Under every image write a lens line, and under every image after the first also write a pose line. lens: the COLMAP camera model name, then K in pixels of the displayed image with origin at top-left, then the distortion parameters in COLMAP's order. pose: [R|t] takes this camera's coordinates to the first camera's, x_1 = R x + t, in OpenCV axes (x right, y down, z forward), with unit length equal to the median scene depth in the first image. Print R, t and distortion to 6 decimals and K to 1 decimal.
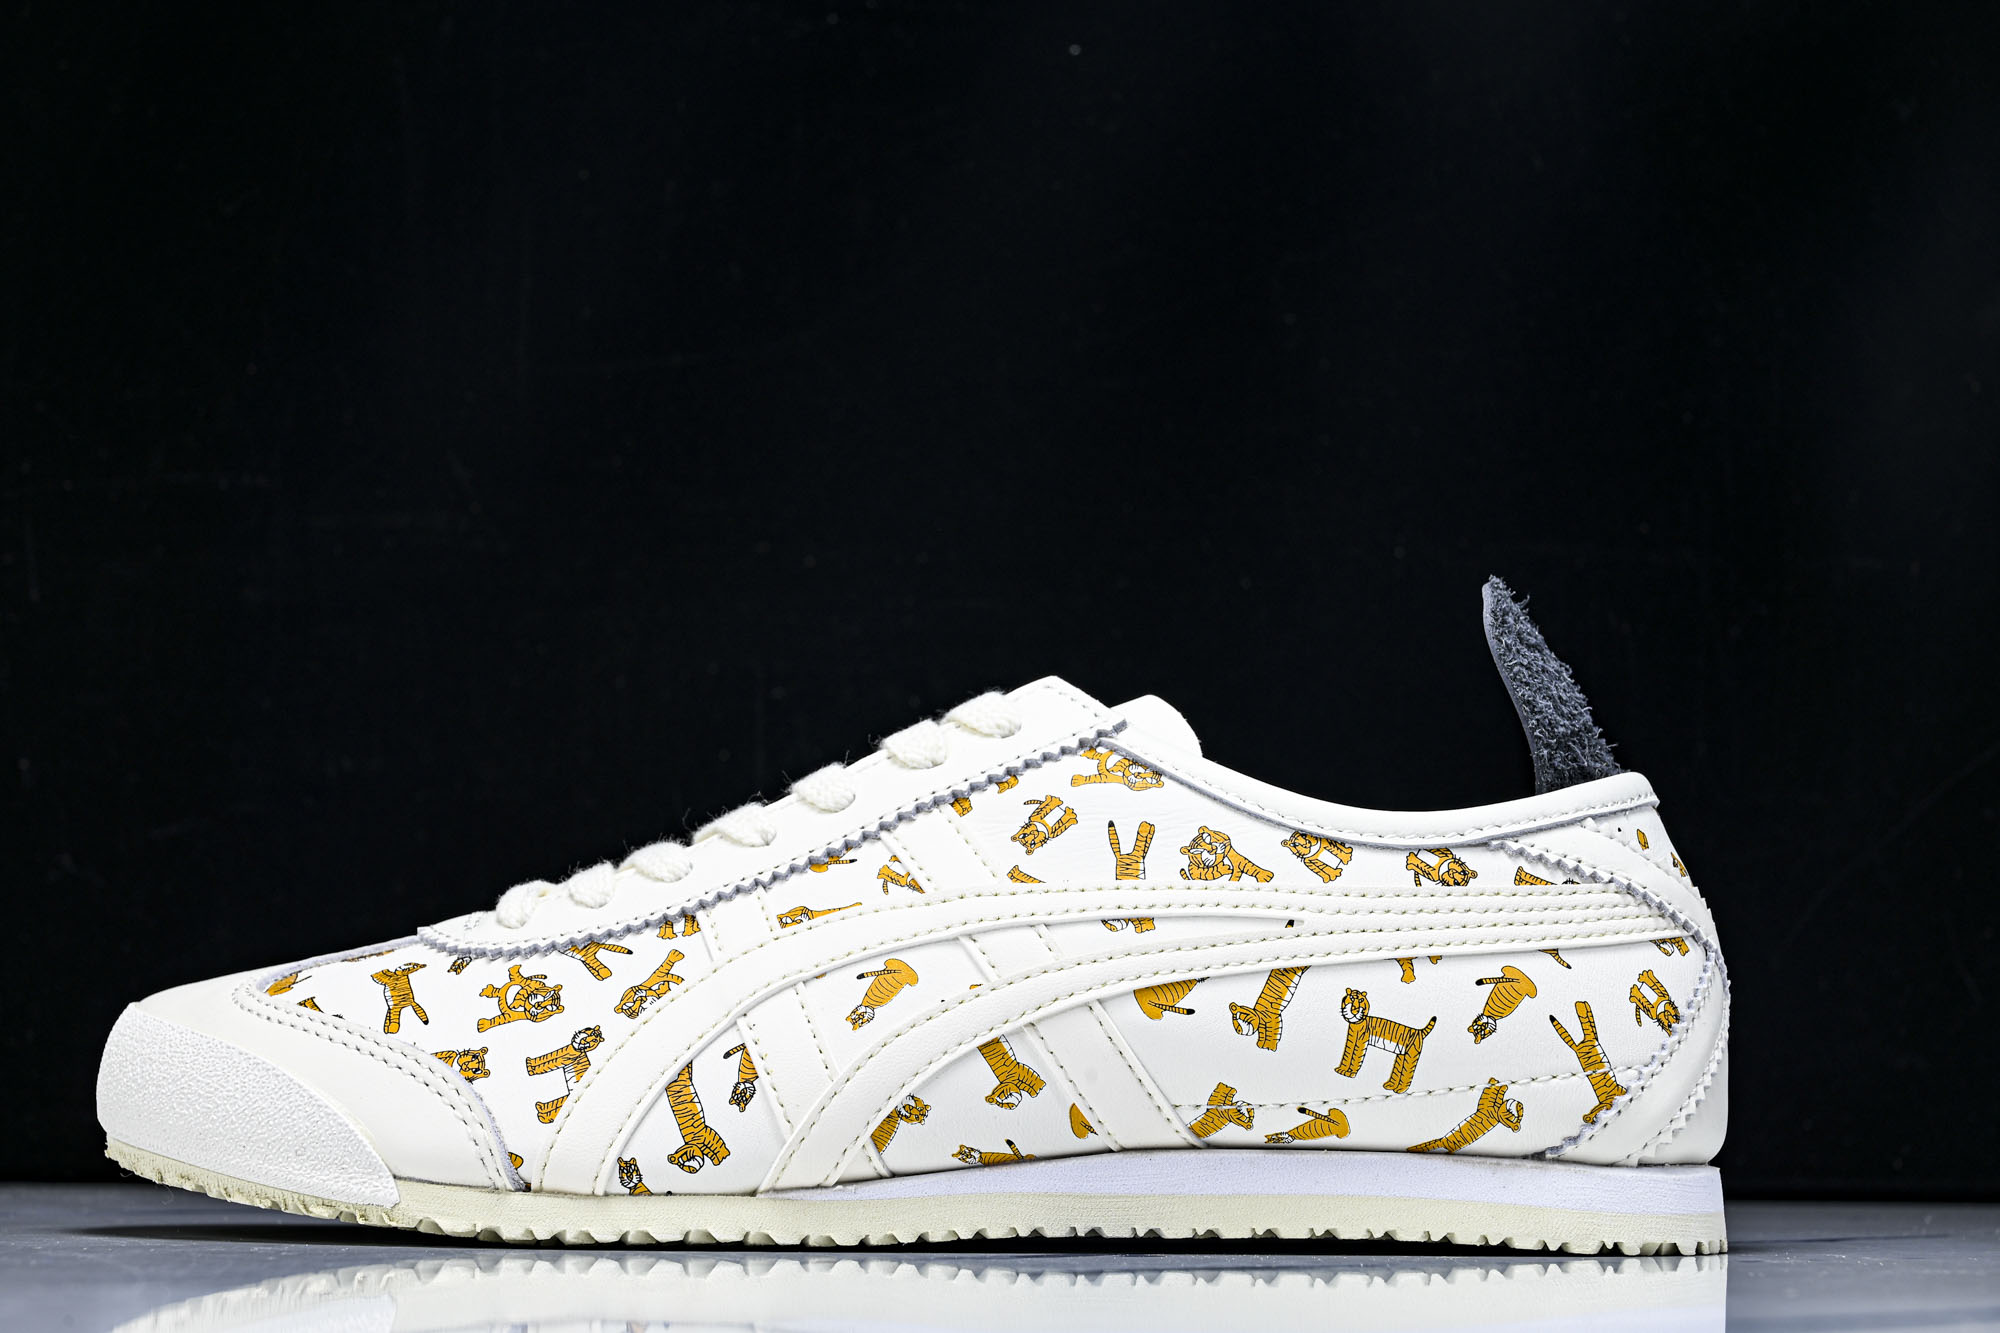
lens RADIAL K [[3662.7, 0, 953.6], [0, 3662.7, 667.8], [0, 0, 1]] dist [0.075422, -0.069387]
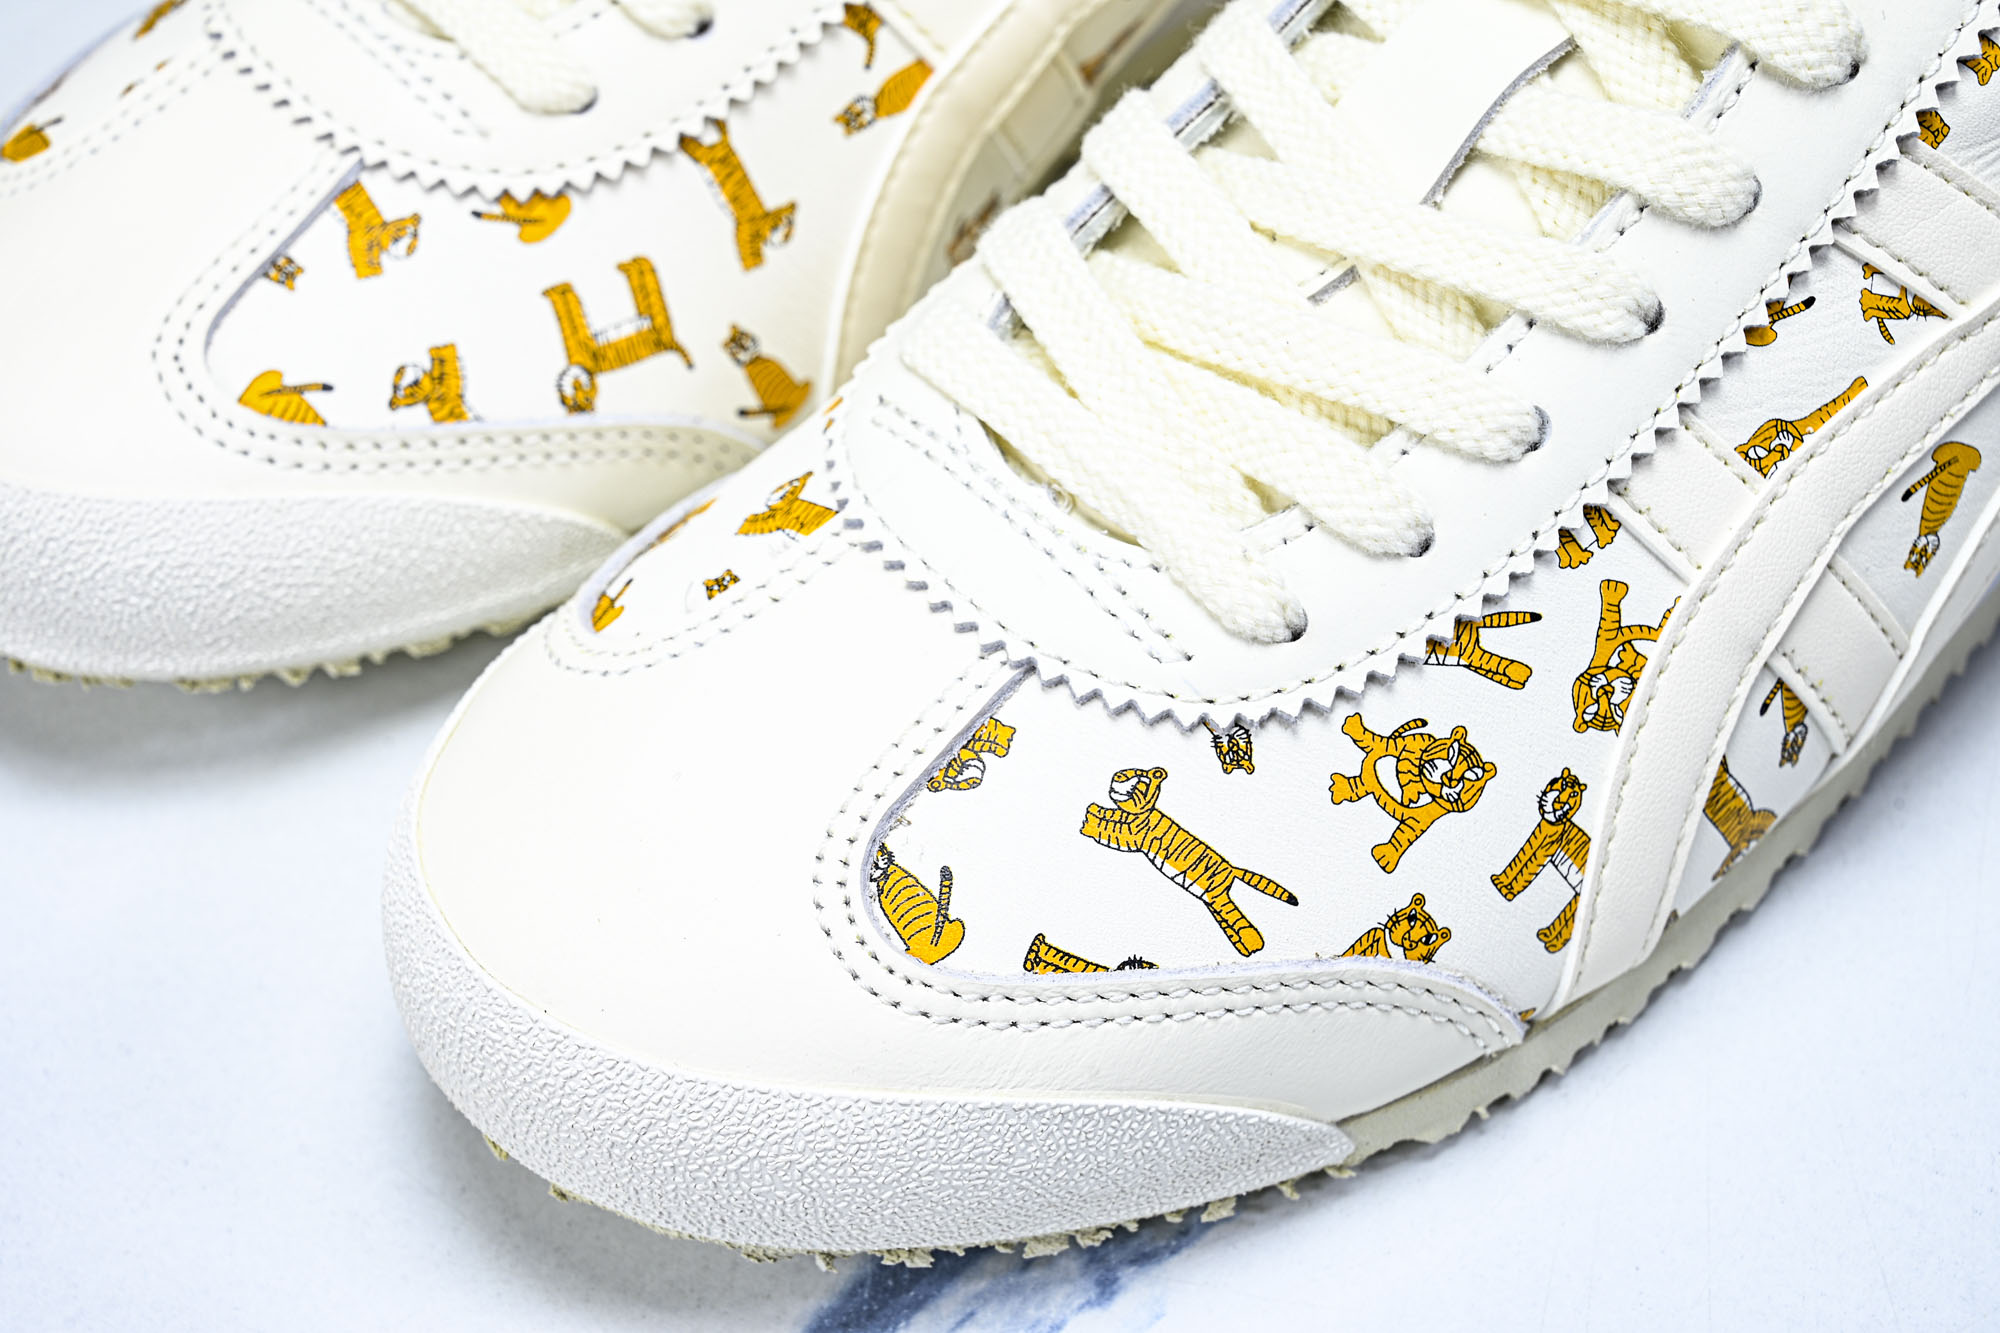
lens RADIAL K [[3990.2, 0, 967.1], [0, 3990.2, 670.7], [0, 0, 1]] dist [0.054547, -0.477844]
pose [[0.706020, -0.575496, 0.412722, -0.418443], [-0.015308, 0.570246, 0.821332, -0.431931], [-0.708026, -0.586195, 0.393796, 0.831616]]
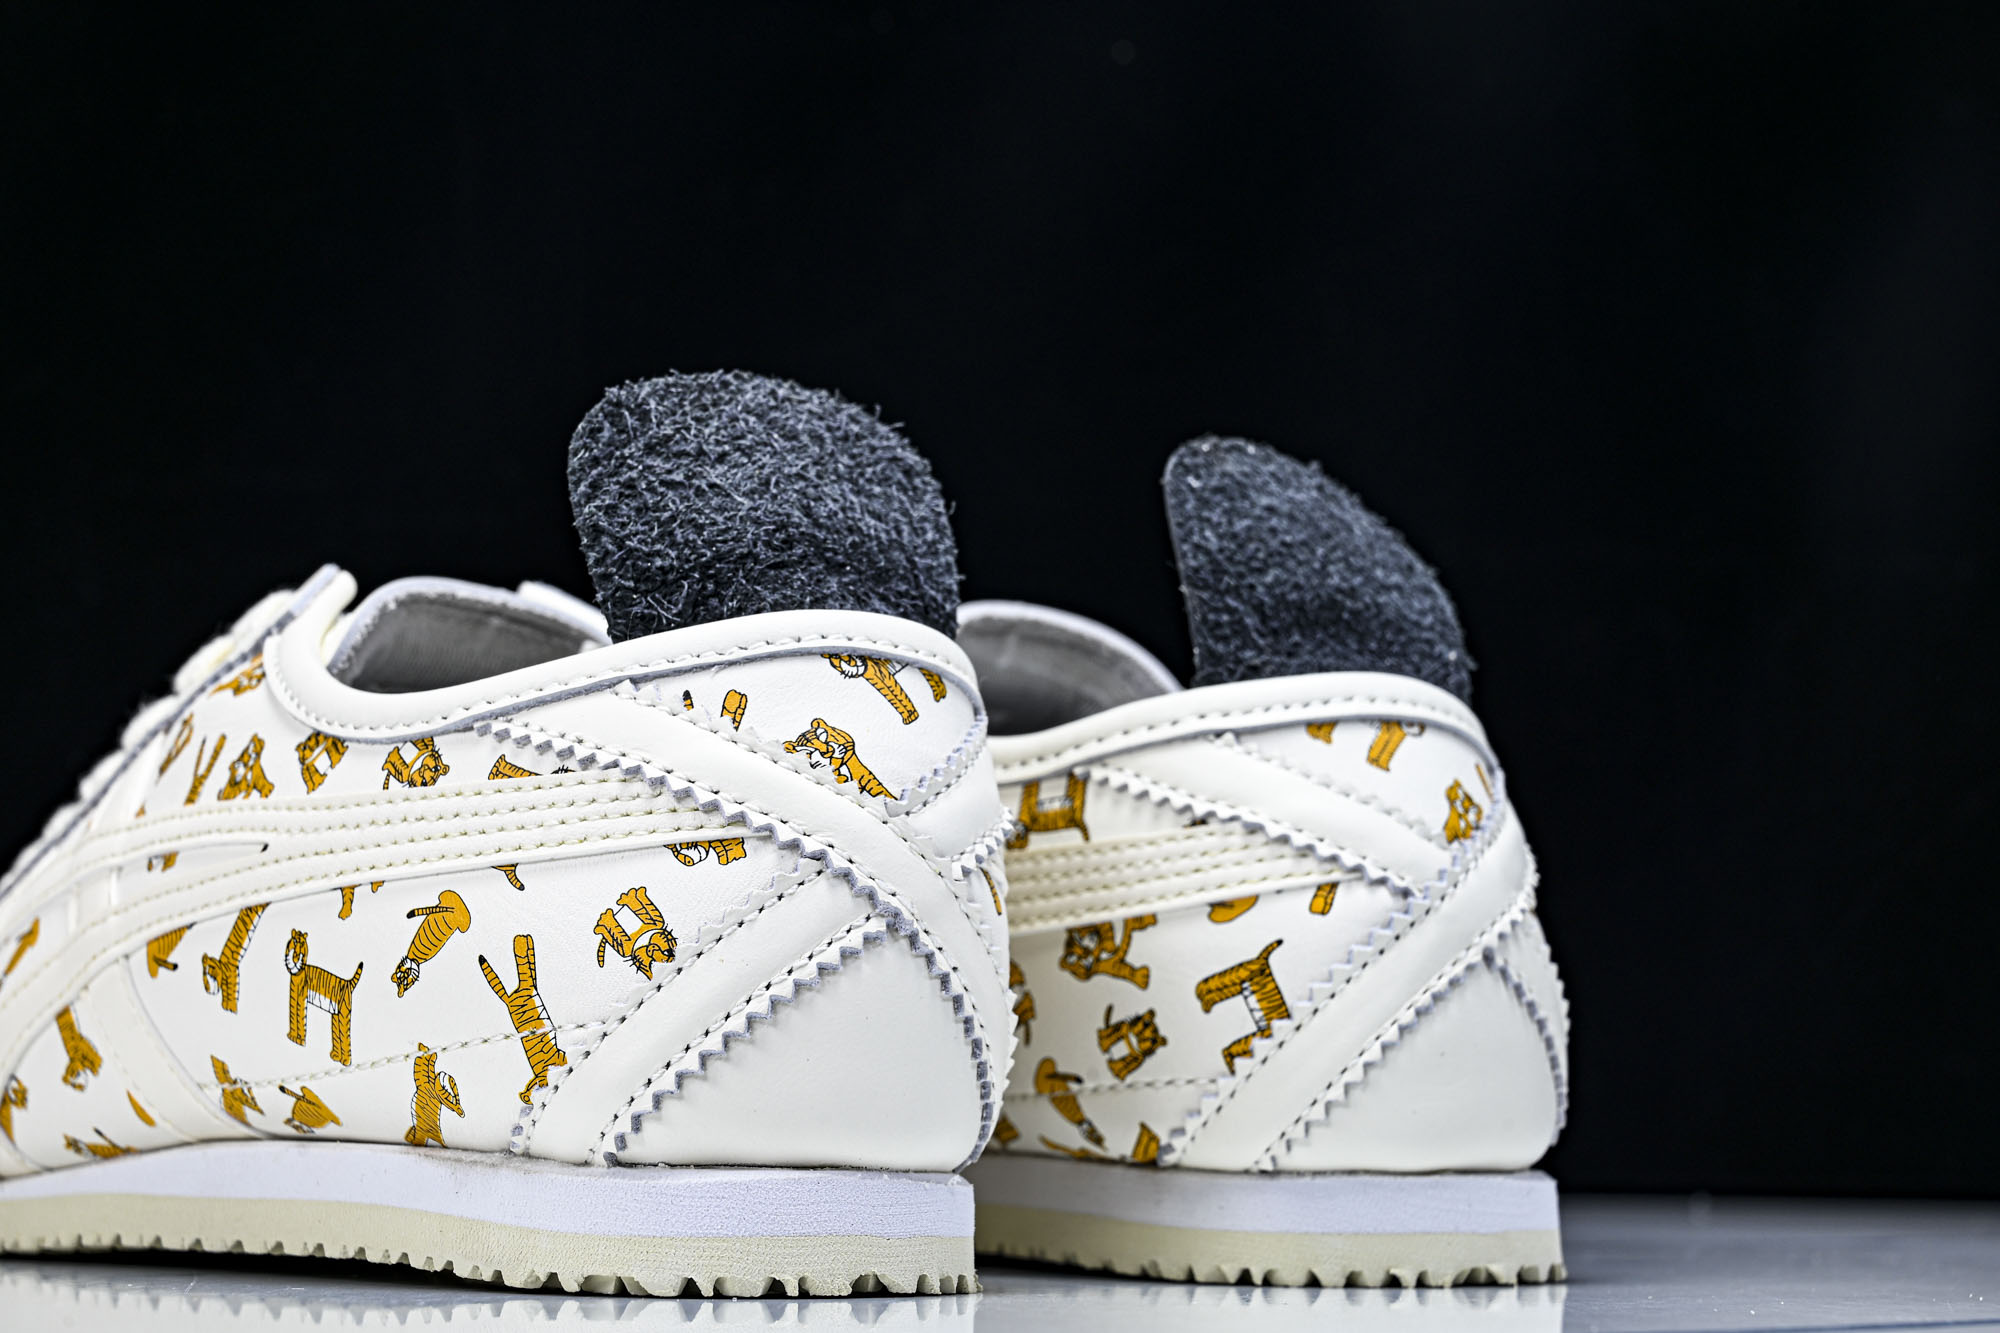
lens RADIAL K [[3662.7, 0, 953.6], [0, 3662.7, 667.8], [0, 0, 1]] dist [0.075422, -0.069387]
pose [[0.655868, -0.093022, -0.749122, 0.768649], [0.074746, 0.995504, -0.058175, 0.087127], [0.751166, -0.017839, 0.659873, 0.593531]]
